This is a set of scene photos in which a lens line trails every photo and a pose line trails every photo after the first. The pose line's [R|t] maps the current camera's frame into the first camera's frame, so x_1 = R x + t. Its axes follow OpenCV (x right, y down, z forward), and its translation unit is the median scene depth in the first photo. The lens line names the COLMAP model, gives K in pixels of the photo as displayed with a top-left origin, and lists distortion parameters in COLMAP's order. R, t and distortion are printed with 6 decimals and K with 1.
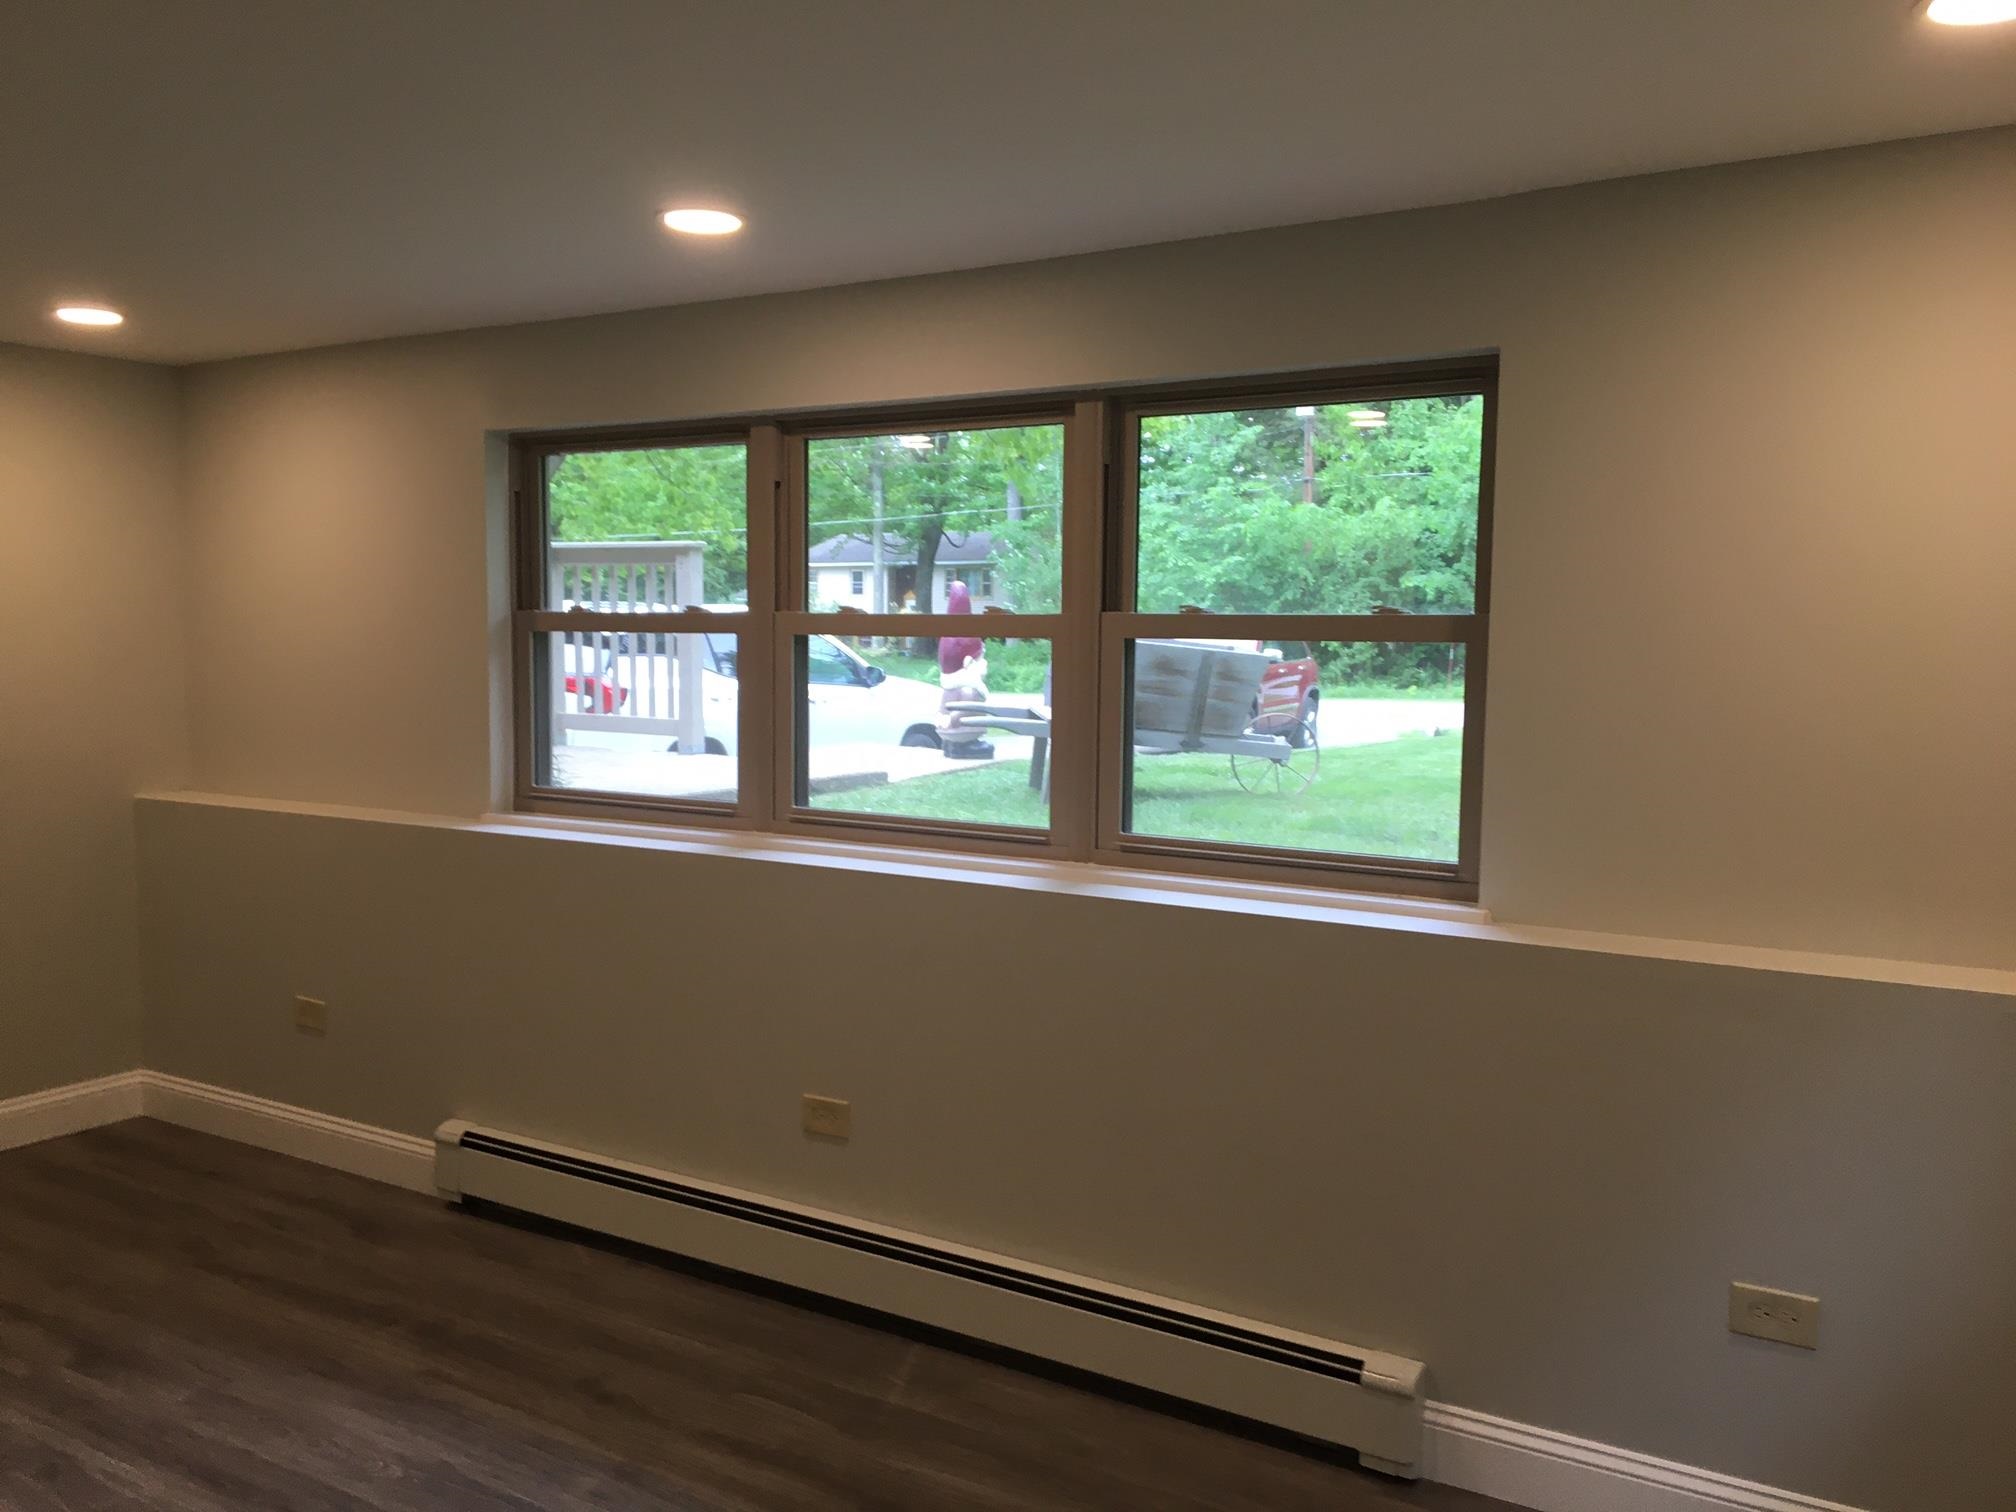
lens RADIAL K [[1680.7, 0, 999.7], [0, 1680.7, 740.5], [0, 0, 1]] dist [0.081971, -0.103137]
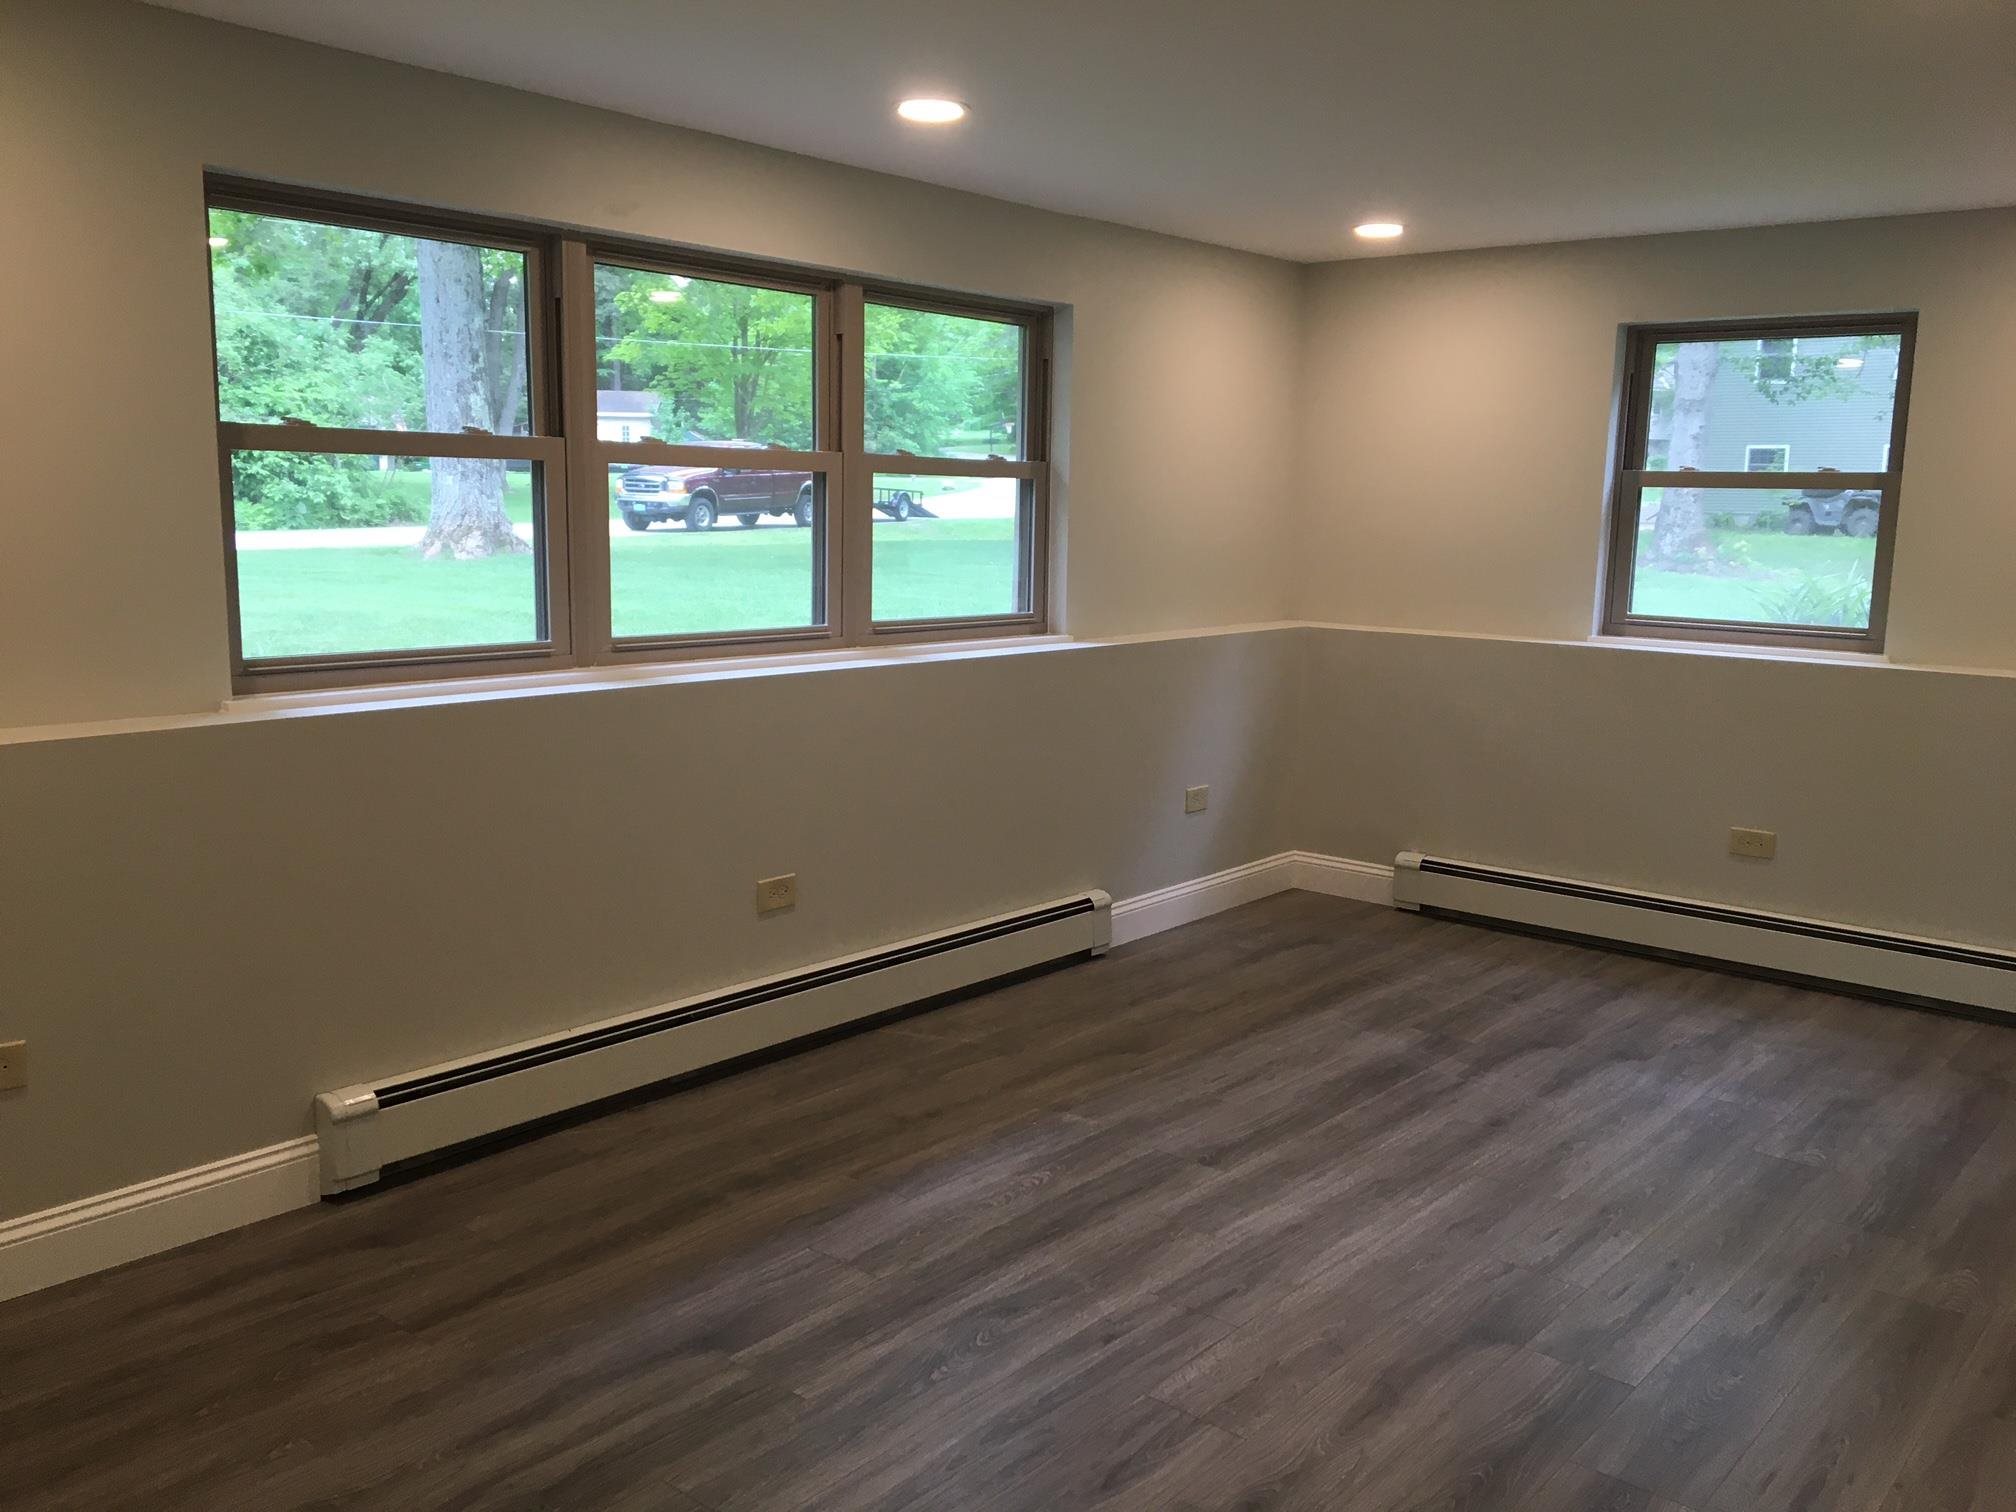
lens RADIAL K [[1680.7, 0, 1007.1], [0, 1680.7, 736.9], [0, 0, 1]] dist [0.081971, -0.103137]
pose [[0.133096, -0.147320, 0.980093, -1.028757], [0.046918, 0.988719, 0.142245, -0.032698], [-0.989992, 0.027052, 0.138507, 0.592649]]
